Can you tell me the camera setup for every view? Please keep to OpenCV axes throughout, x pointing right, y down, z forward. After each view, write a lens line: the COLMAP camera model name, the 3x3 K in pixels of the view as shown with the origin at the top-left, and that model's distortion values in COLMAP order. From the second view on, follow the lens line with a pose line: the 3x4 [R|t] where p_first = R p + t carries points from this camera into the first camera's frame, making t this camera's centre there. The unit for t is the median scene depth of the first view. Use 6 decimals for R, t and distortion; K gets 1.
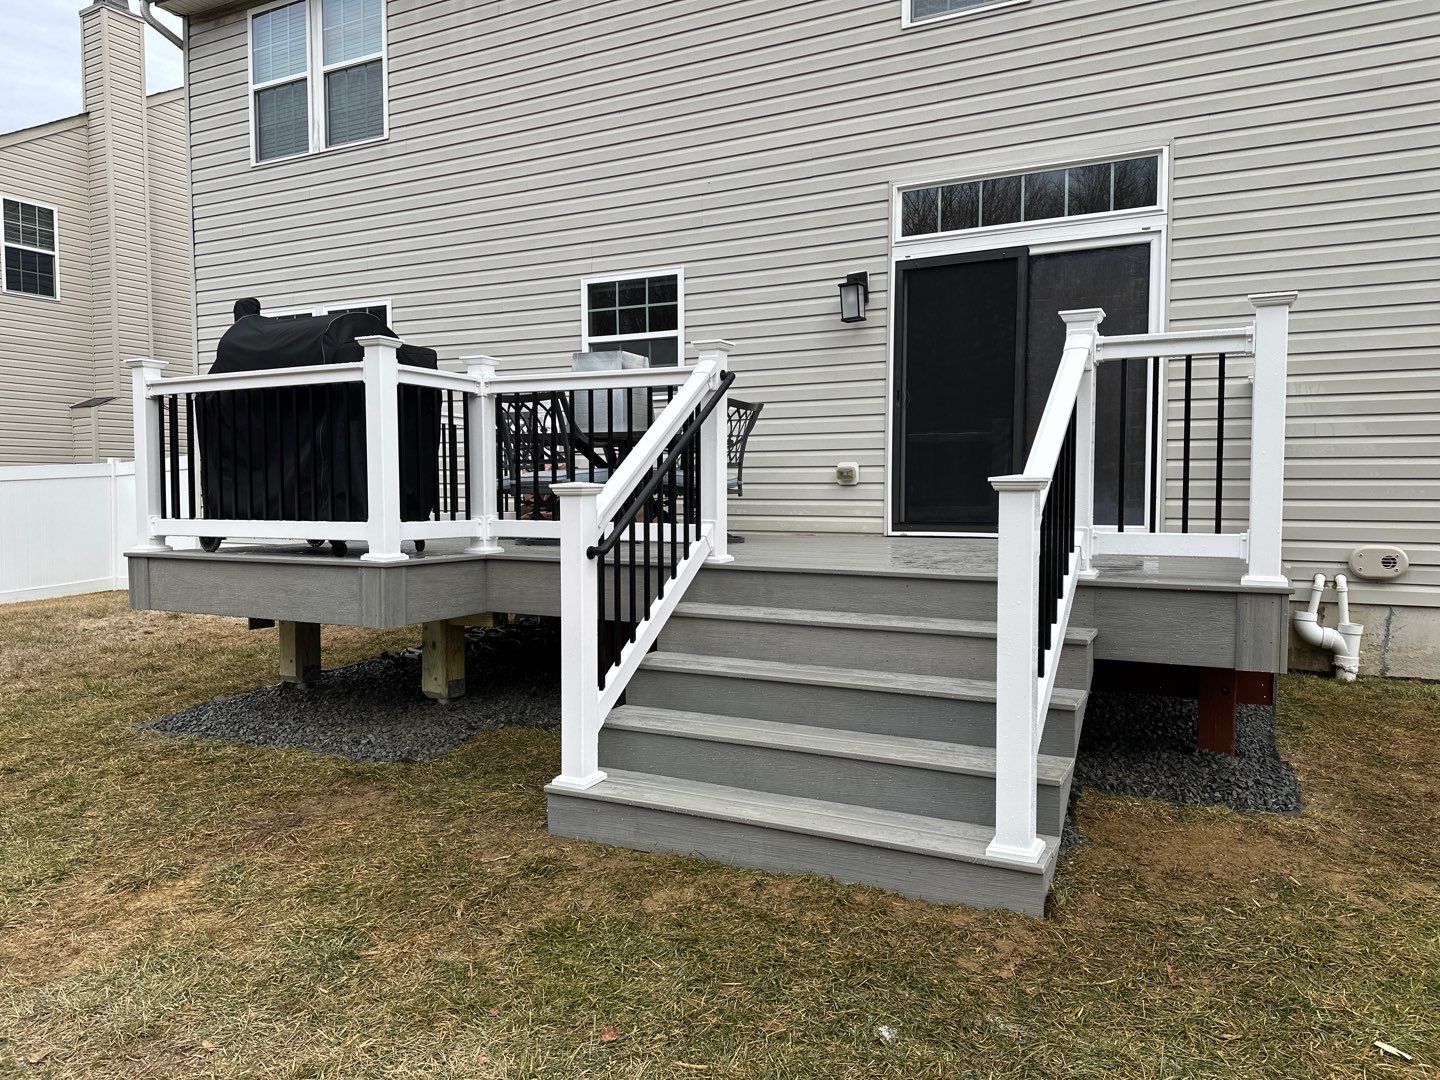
lens RADIAL K [[1004.5, 0, 719.3], [0, 1004.5, 549.6], [0, 0, 1]] dist [0.044373, -0.051304]
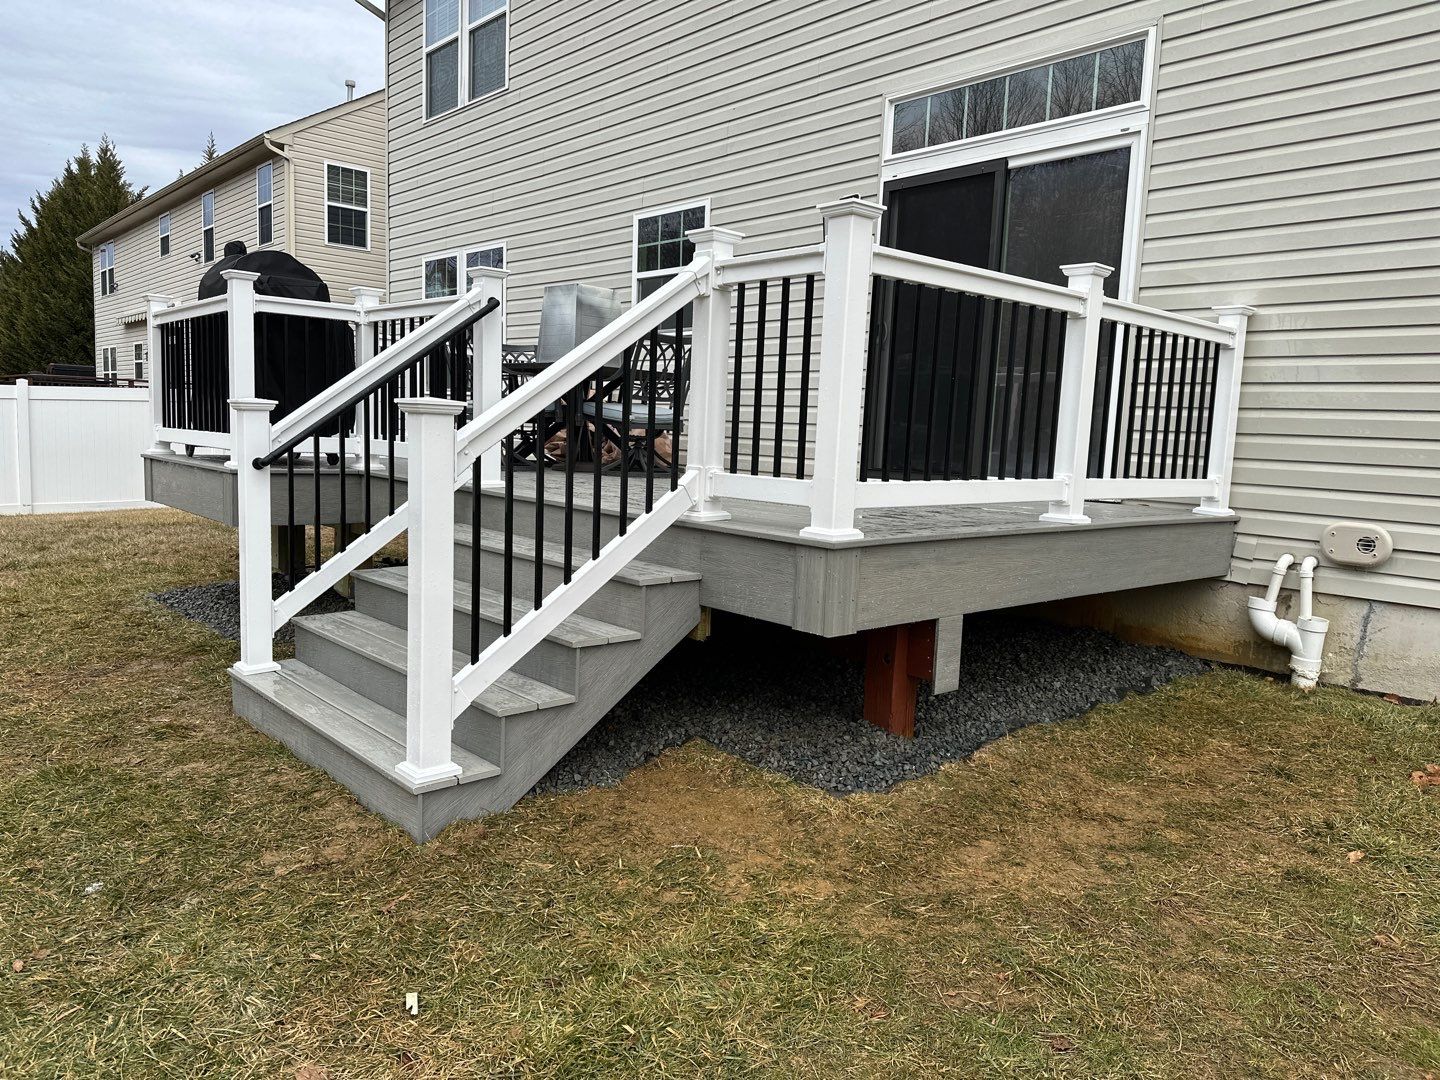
lens RADIAL K [[1004.5, 0, 712.4], [0, 1004.5, 551.7], [0, 0, 1]] dist [0.044373, -0.051304]
pose [[0.932789, 0.081595, -0.351067, 0.431581], [-0.061680, 0.995807, 0.067560, -0.003890], [0.355107, -0.041365, 0.933910, 0.079743]]
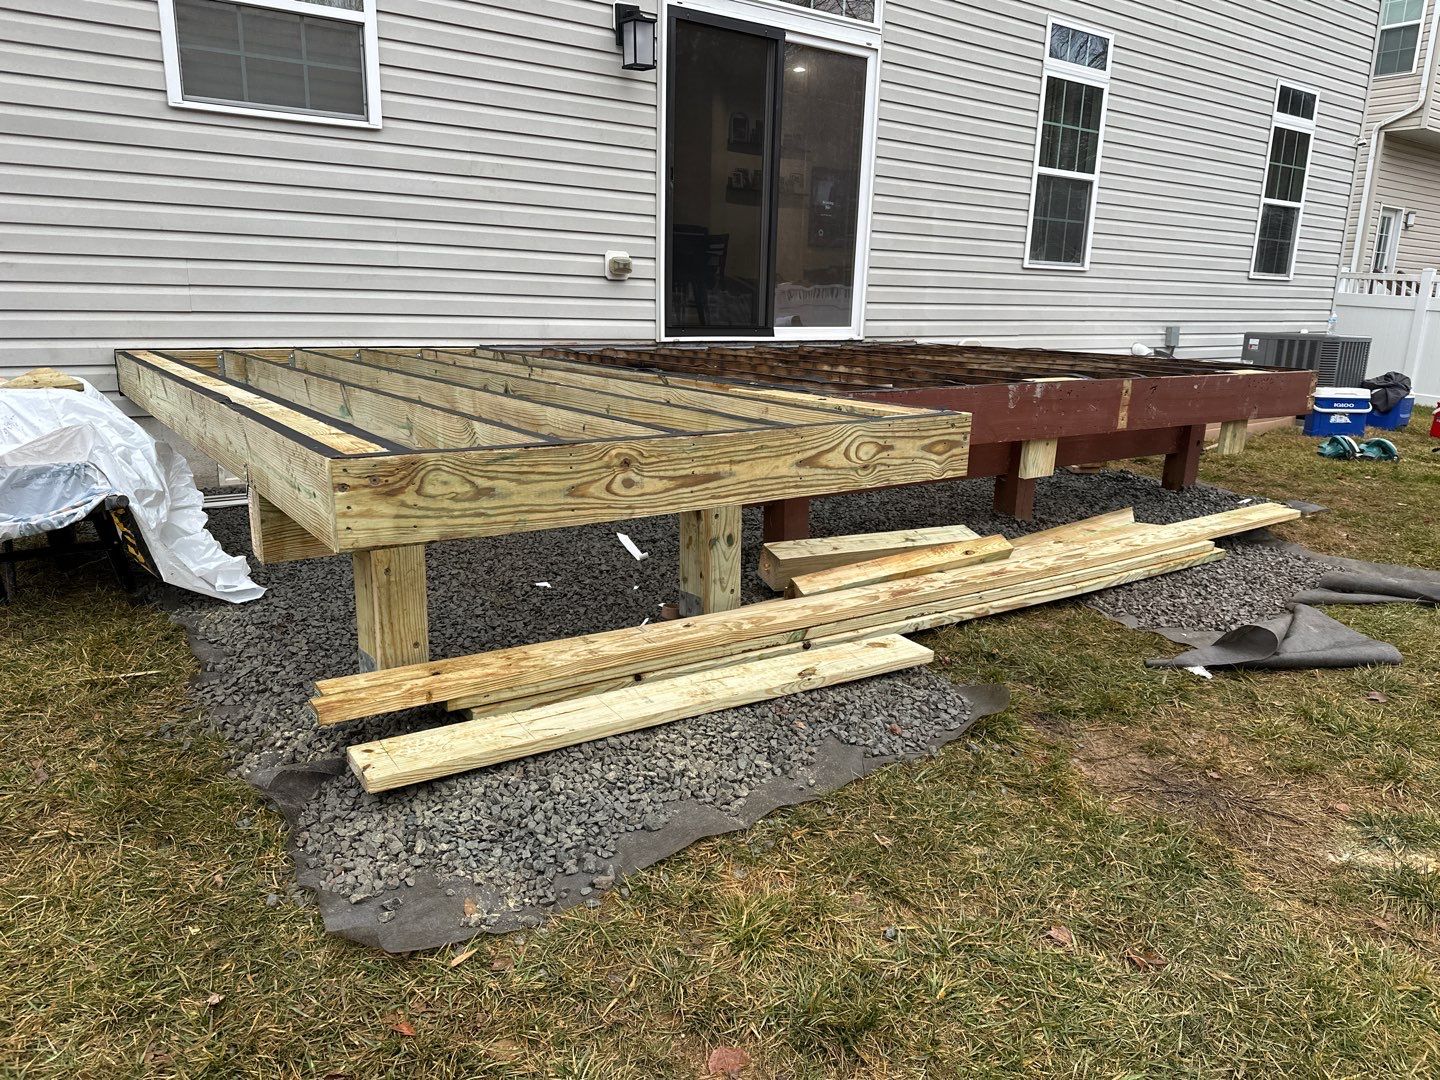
lens RADIAL K [[1016.9, 0, 726.1], [0, 1016.9, 553.2], [0, 0, 1]] dist [0.046497, -0.054411]
pose [[0.447796, -0.208705, 0.869437, -0.721827], [0.023912, 0.974825, 0.221688, -0.033567], [-0.893816, -0.078481, 0.441513, 0.618270]]
